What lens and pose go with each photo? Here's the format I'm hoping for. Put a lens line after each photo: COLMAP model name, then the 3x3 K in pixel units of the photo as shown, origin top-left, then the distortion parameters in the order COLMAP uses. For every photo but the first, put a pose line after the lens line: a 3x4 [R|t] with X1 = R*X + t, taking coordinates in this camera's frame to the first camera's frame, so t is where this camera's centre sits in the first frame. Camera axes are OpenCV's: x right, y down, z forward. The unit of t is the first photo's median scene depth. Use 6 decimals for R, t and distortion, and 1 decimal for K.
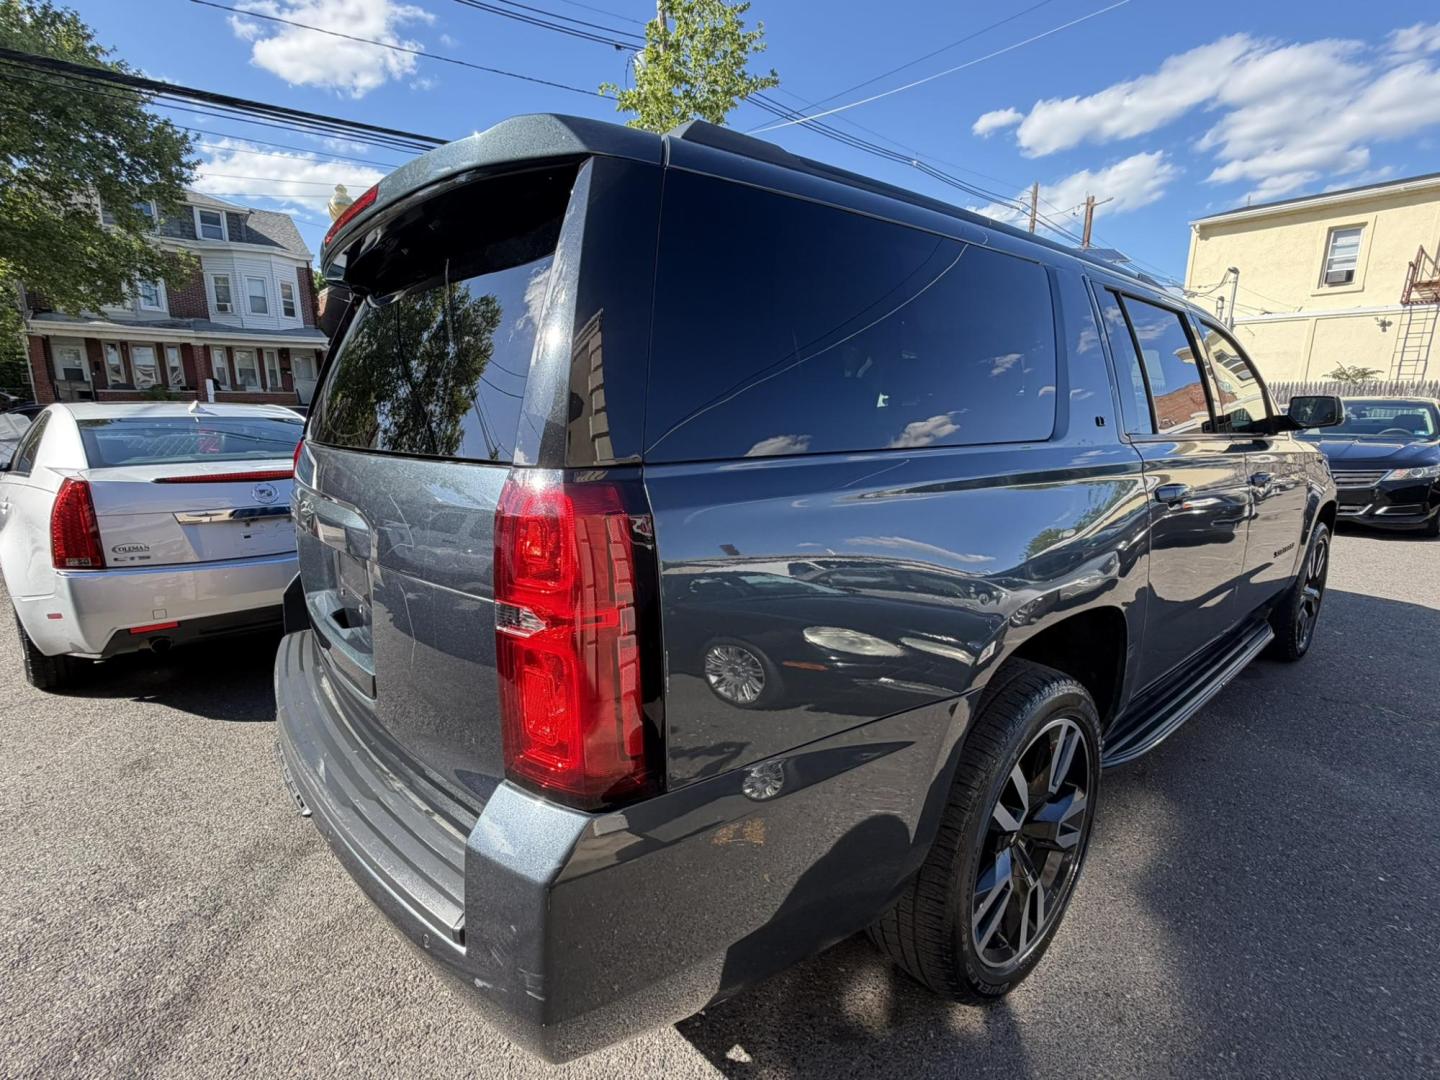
lens RADIAL K [[648.3, 0, 719.0], [0, 648.3, 535.9], [0, 0, 1]] dist [0.001508, -0.000718]
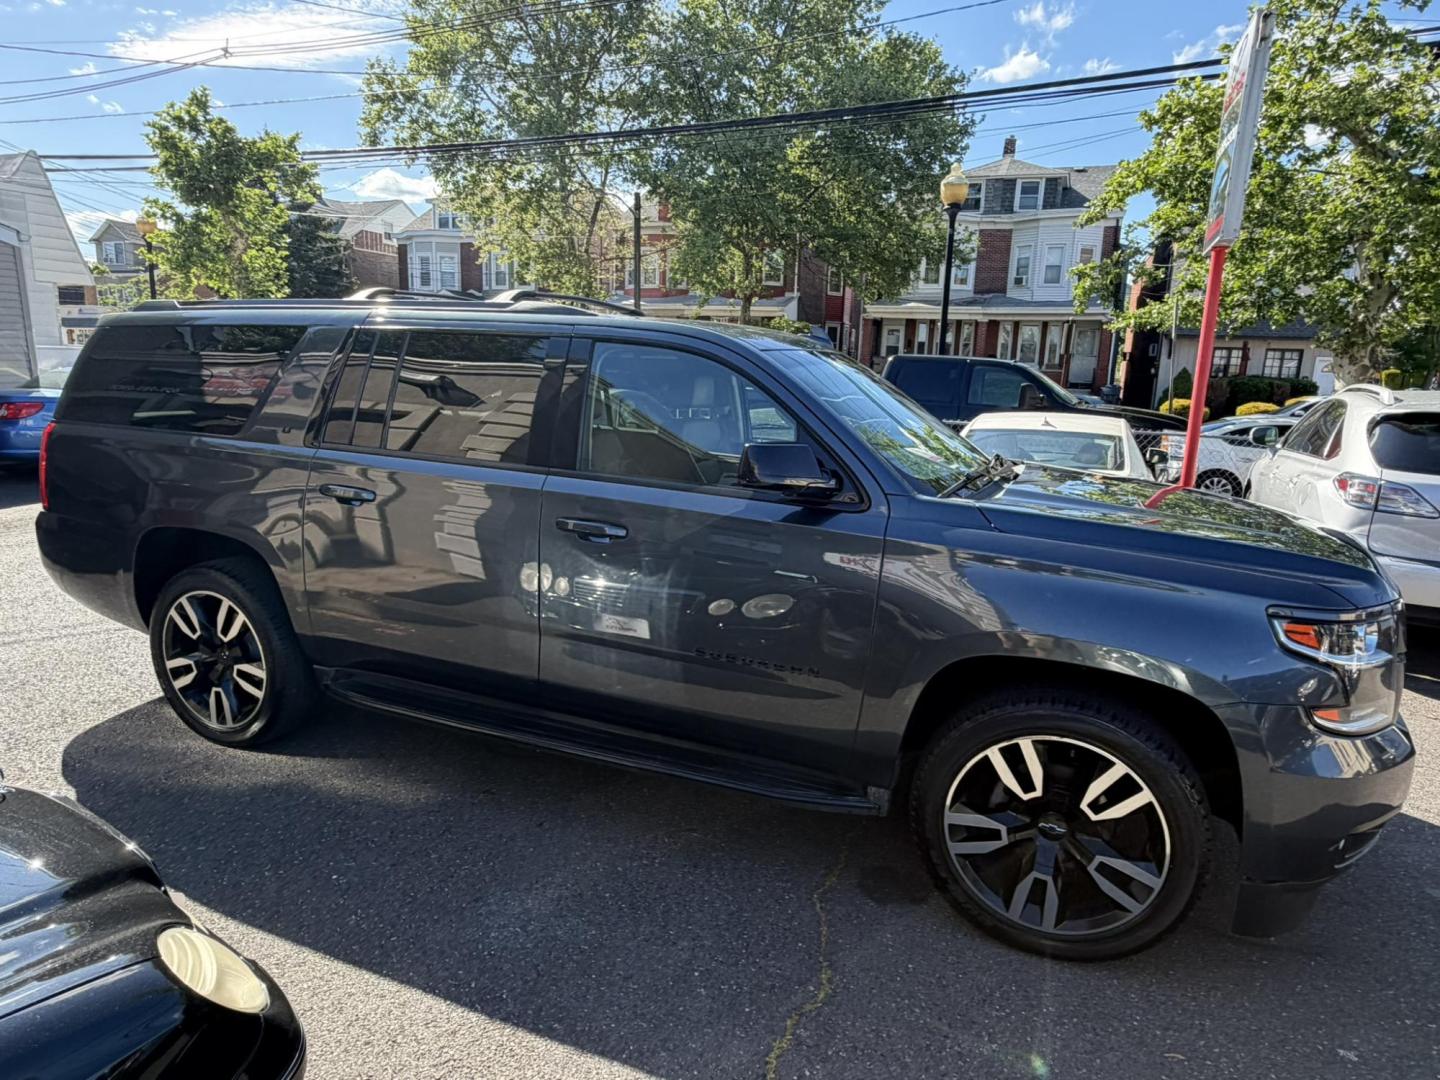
lens RADIAL K [[837.6, 0, 731.6], [0, 837.6, 539.4], [0, 0, 1]] dist [0.001621, -0.000433]
pose [[0.492683, 0.189129, -0.849408, 1.570245], [-0.202328, 0.974243, 0.099568, -0.184301], [0.846361, 0.122803, 0.518259, 0.501085]]
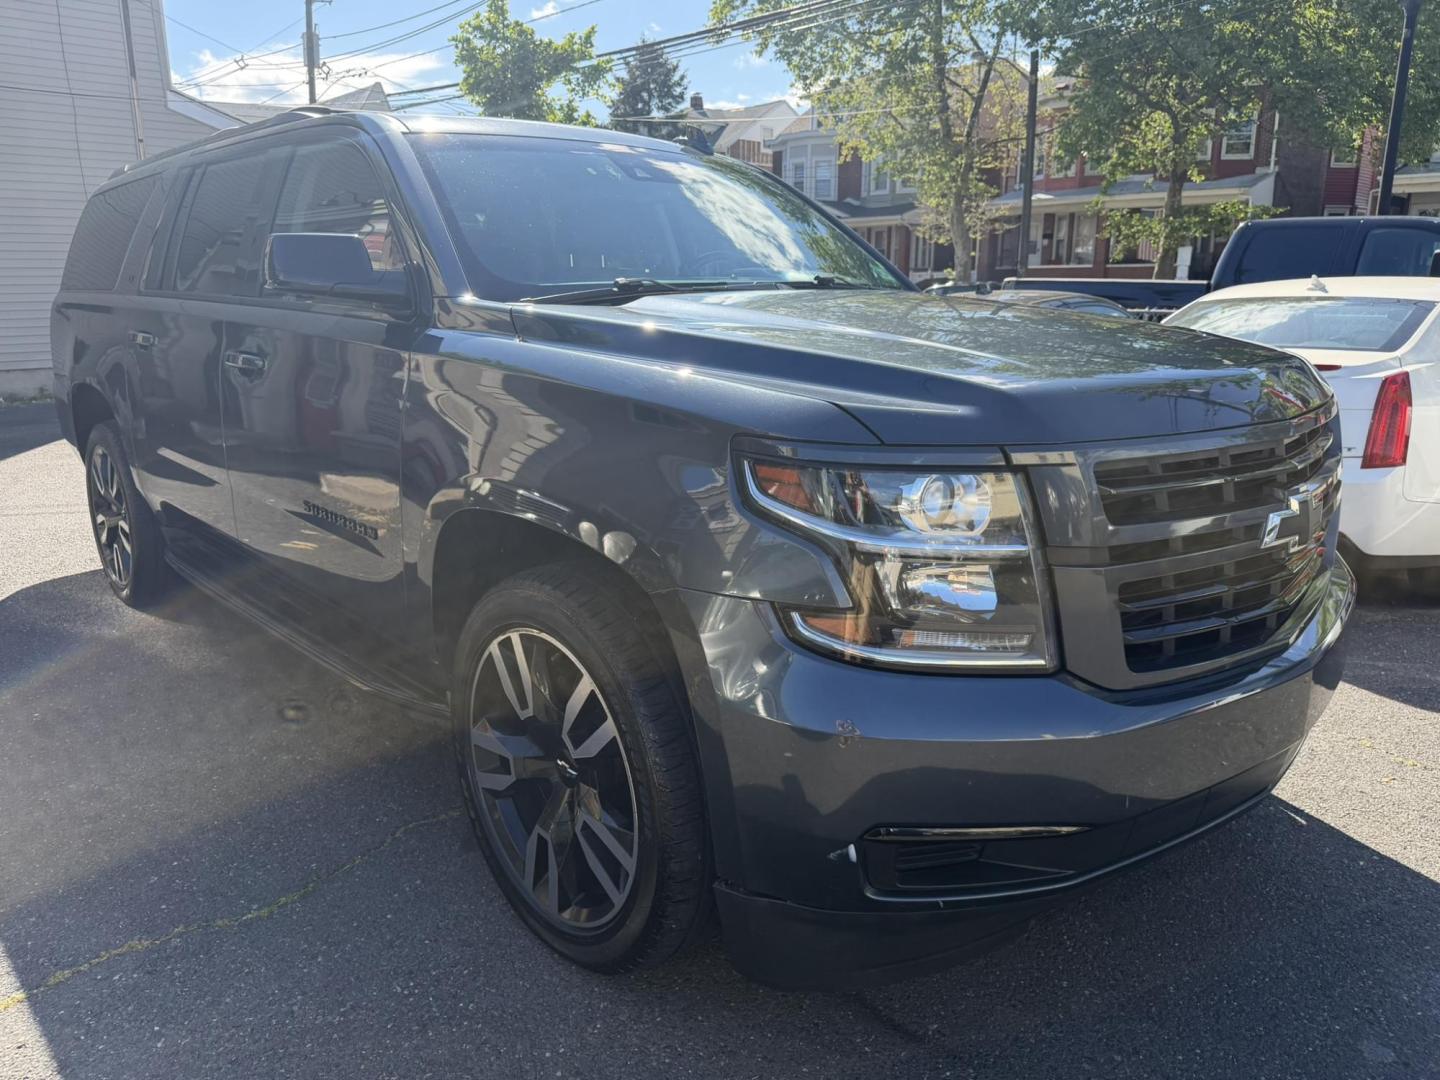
lens RADIAL K [[1014.8, 0, 722.9], [0, 1014.8, 536.5], [0, 0, 1]] dist [0.015633, -0.036913]
pose [[0.065927, 0.236274, -0.969447, 1.724460], [-0.193615, 0.956125, 0.219860, -0.215136], [0.978860, 0.173204, 0.108781, 1.238791]]
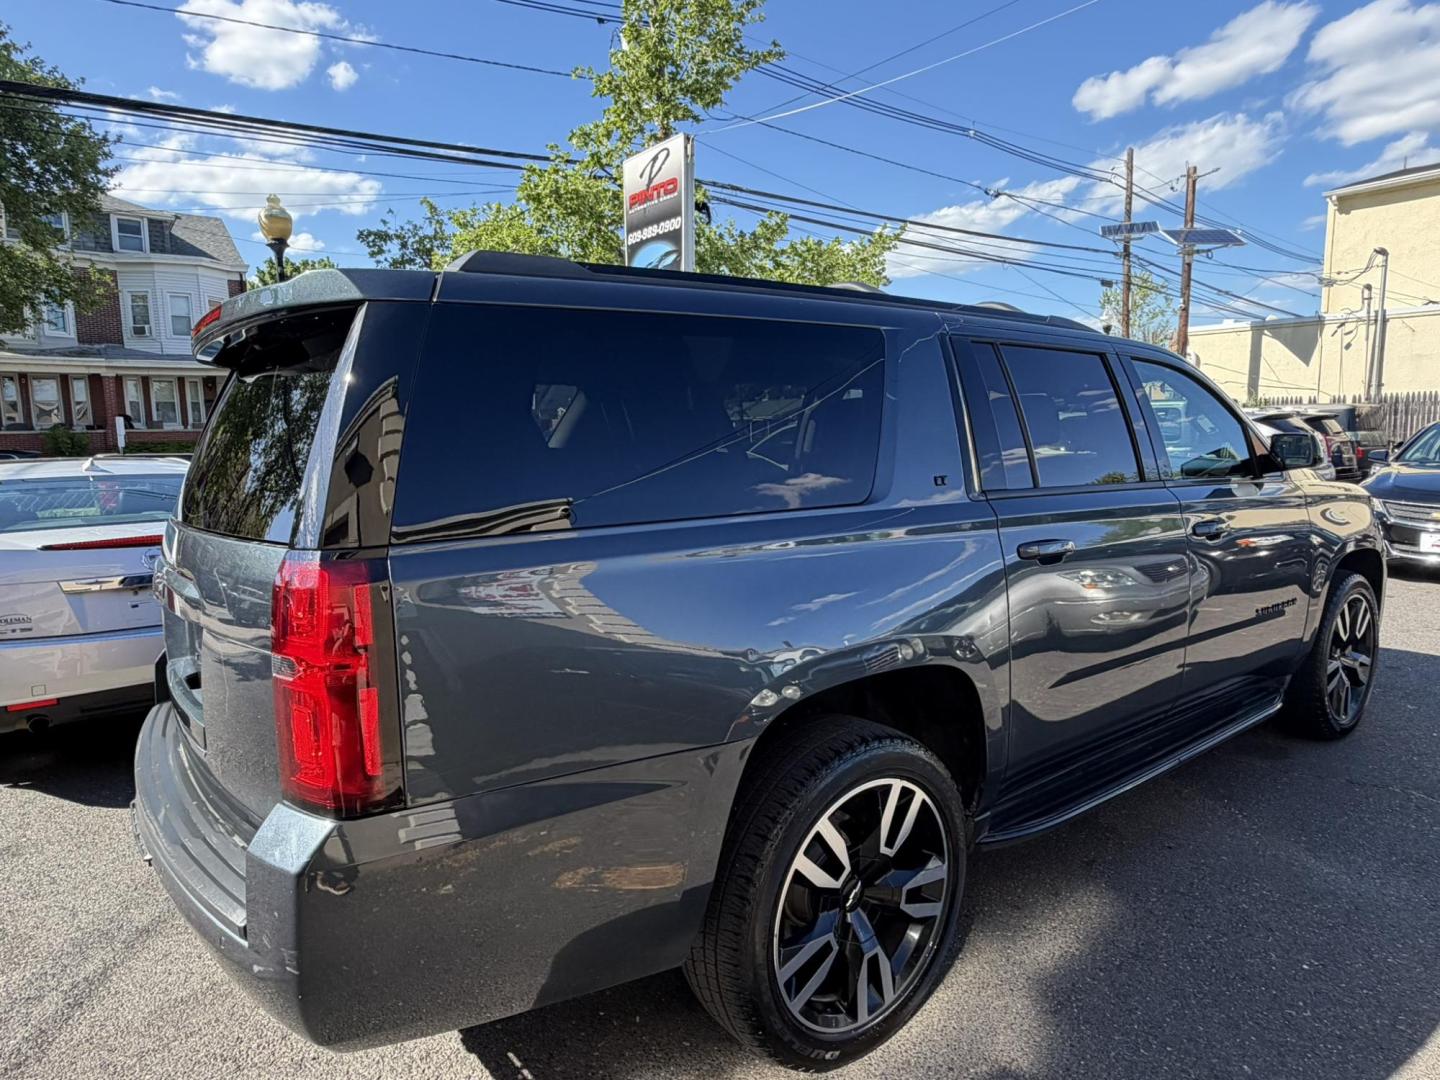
lens RADIAL K [[837.6, 0, 712.6], [0, 837.6, 535.1], [0, 0, 1]] dist [0.001621, -0.000433]
pose [[0.998760, -0.016177, -0.047079, 0.165364], [0.012606, 0.997090, -0.075188, 0.000741], [0.048158, 0.074501, 0.996057, -0.170169]]
